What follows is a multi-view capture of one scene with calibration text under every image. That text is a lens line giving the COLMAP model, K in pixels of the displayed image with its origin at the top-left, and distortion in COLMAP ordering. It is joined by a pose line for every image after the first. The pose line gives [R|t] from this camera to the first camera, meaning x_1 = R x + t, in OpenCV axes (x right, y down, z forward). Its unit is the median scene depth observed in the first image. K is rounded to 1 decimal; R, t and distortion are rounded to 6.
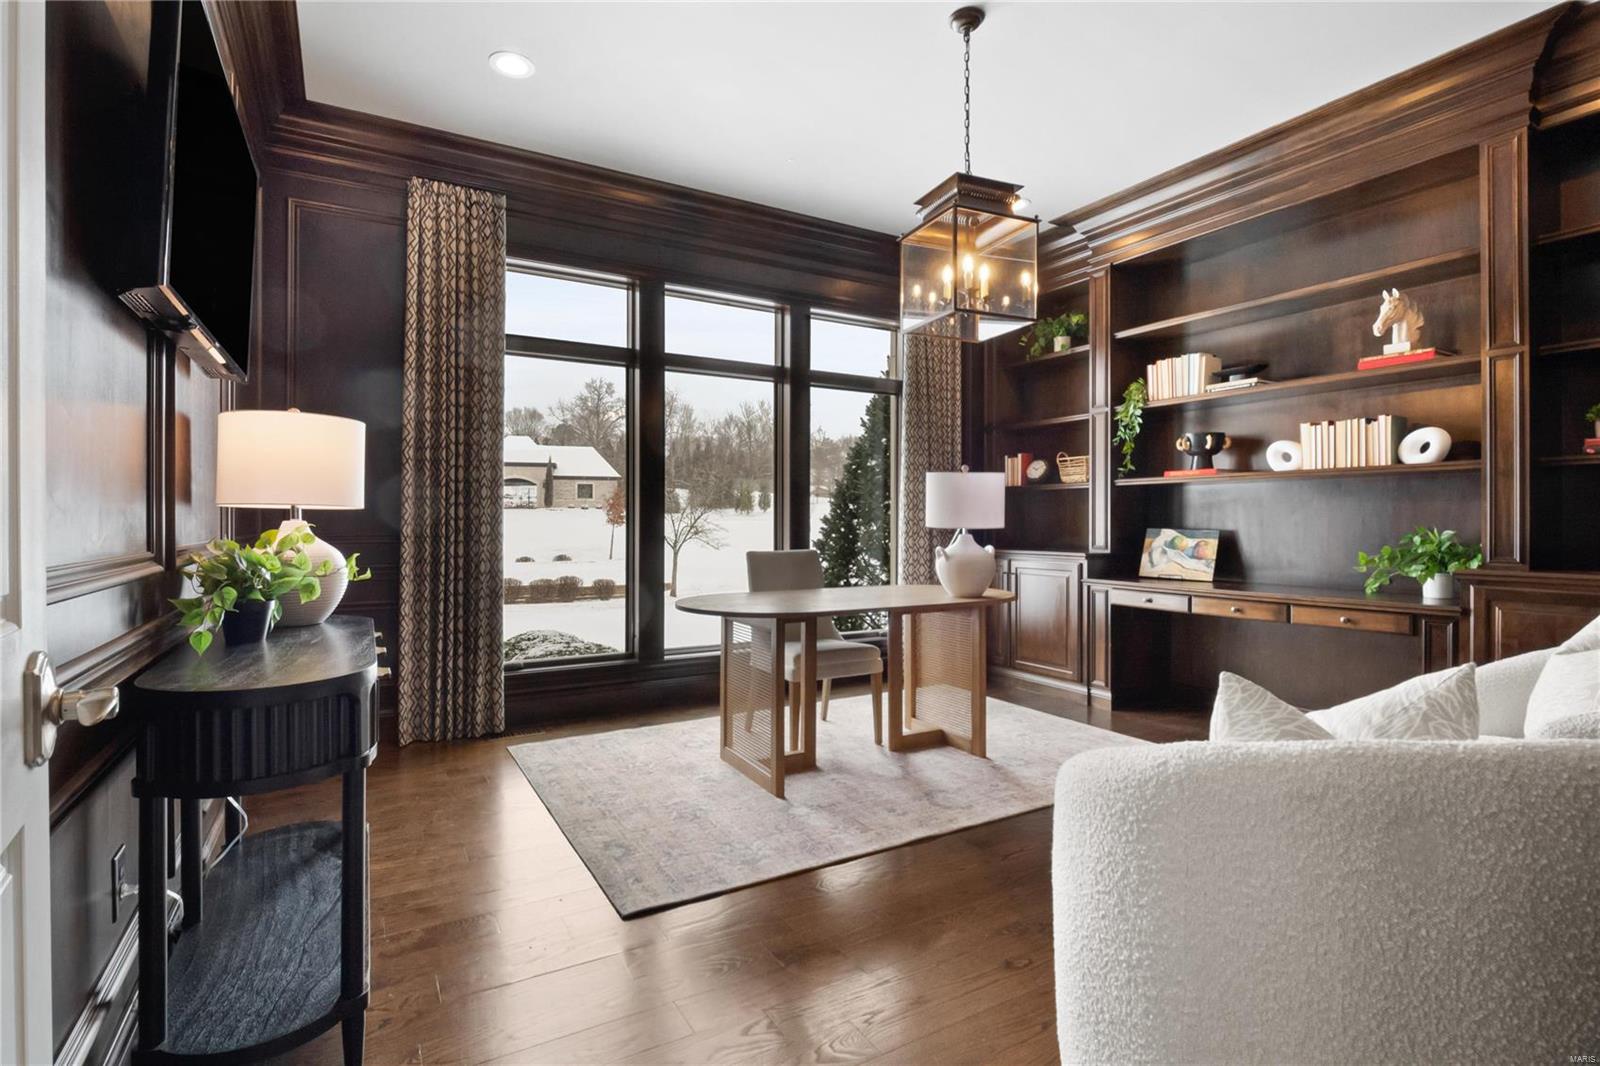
lens RADIAL K [[751.3, 0, 788.8], [0, 751.3, 531.7], [0, 0, 1]] dist [-0.017631, -0.000137]
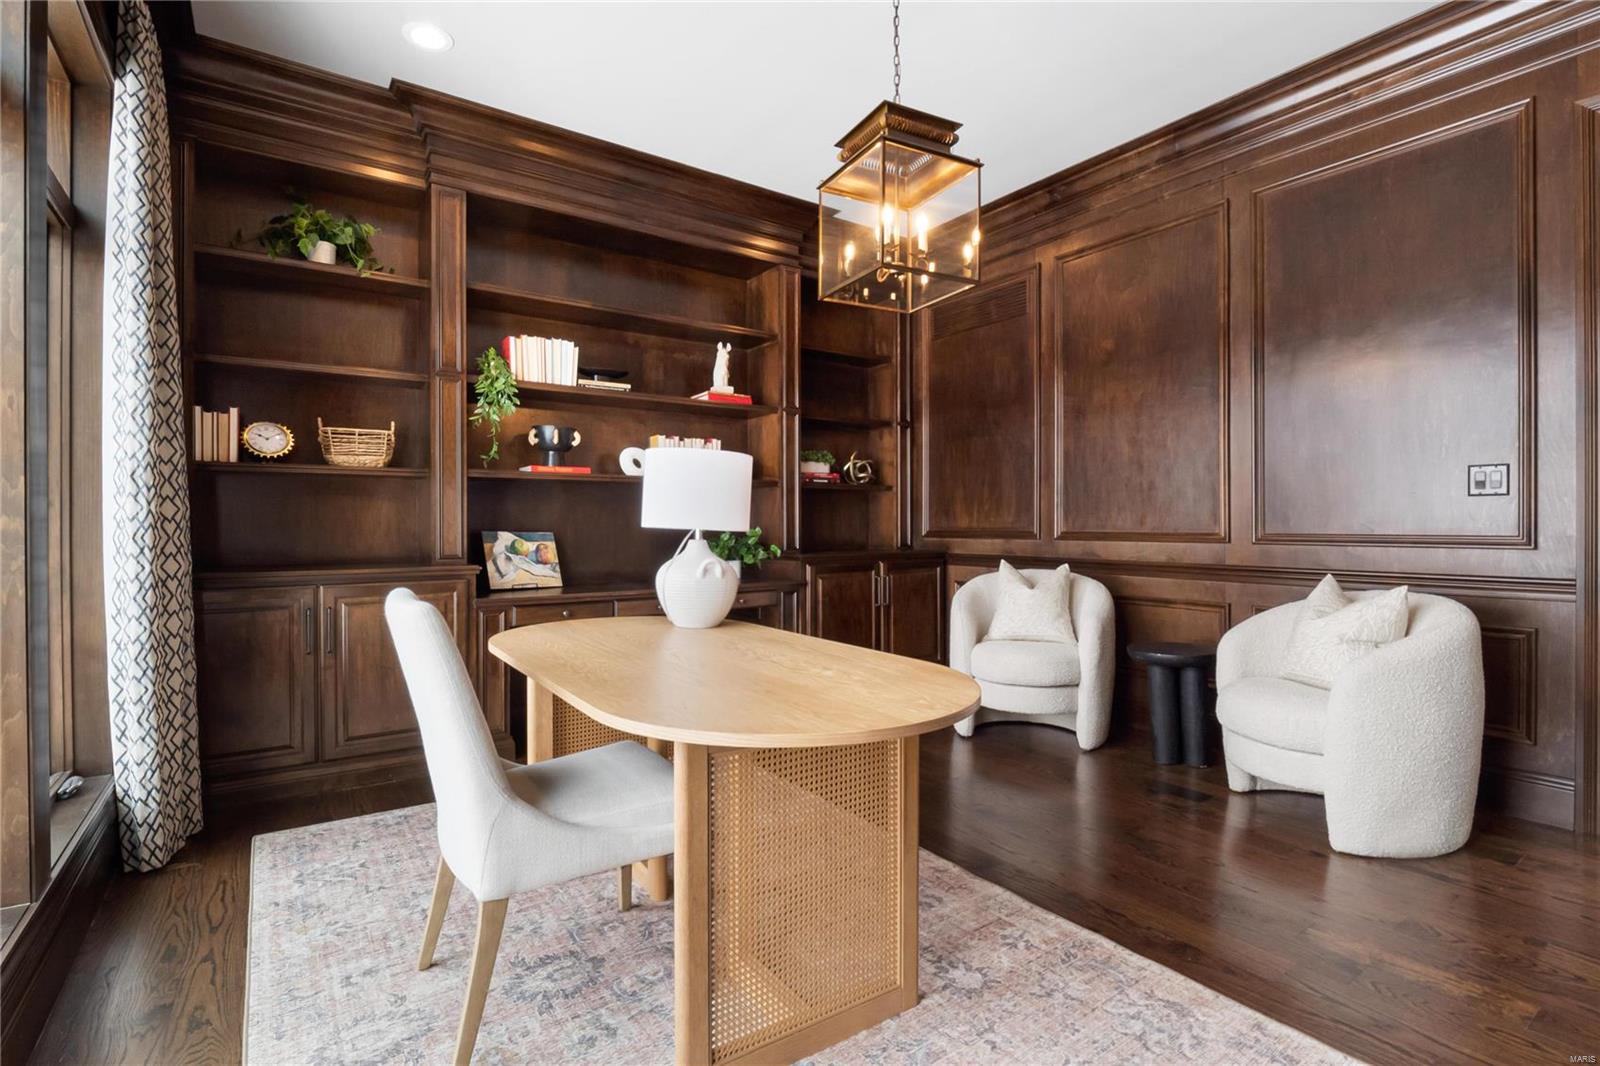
lens RADIAL K [[751.3, 0, 791.0], [0, 751.3, 525.8], [0, 0, 1]] dist [-0.017631, -0.000137]
pose [[-0.086884, -0.002985, 0.996214, -0.397155], [0.015861, 0.999865, 0.004379, -0.009295], [-0.996092, 0.016181, -0.086824, 0.793182]]
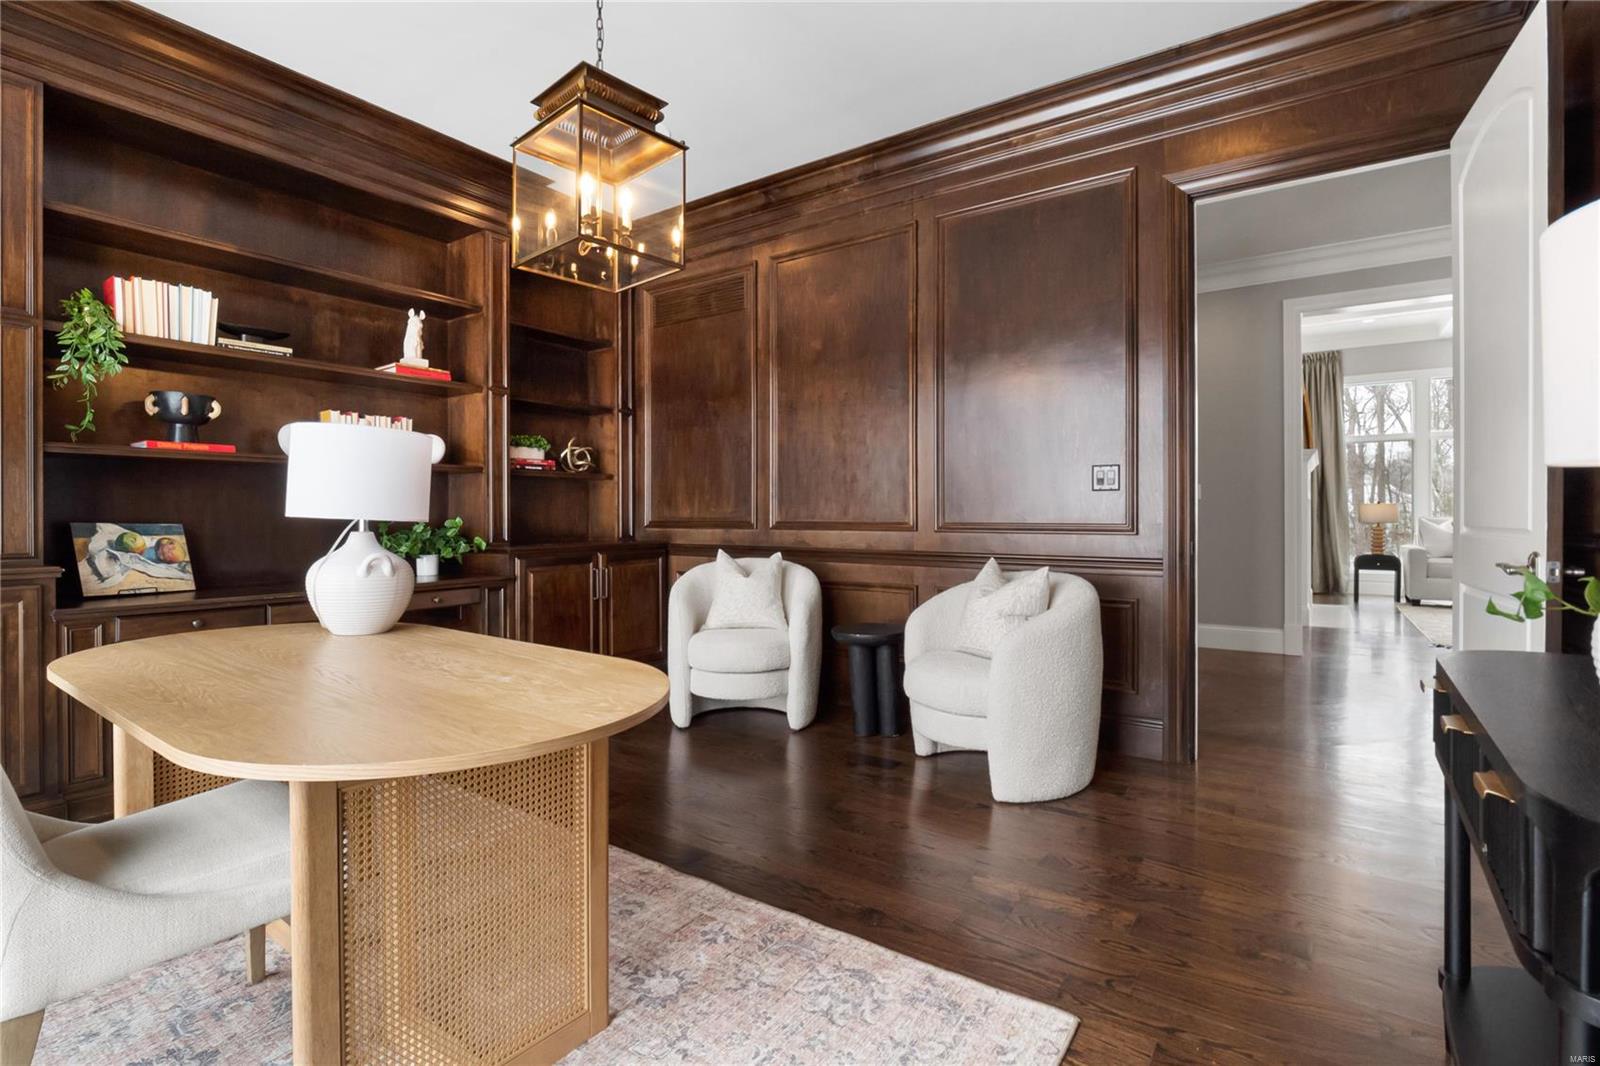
lens RADIAL K [[751.3, 0, 789.8], [0, 751.3, 514.6], [0, 0, 1]] dist [-0.017631, -0.000137]
pose [[-0.422743, -0.000690, 0.906249, -0.382678], [0.013516, 0.999884, 0.007066, -0.007924], [-0.906149, 0.015236, -0.422684, 0.766787]]
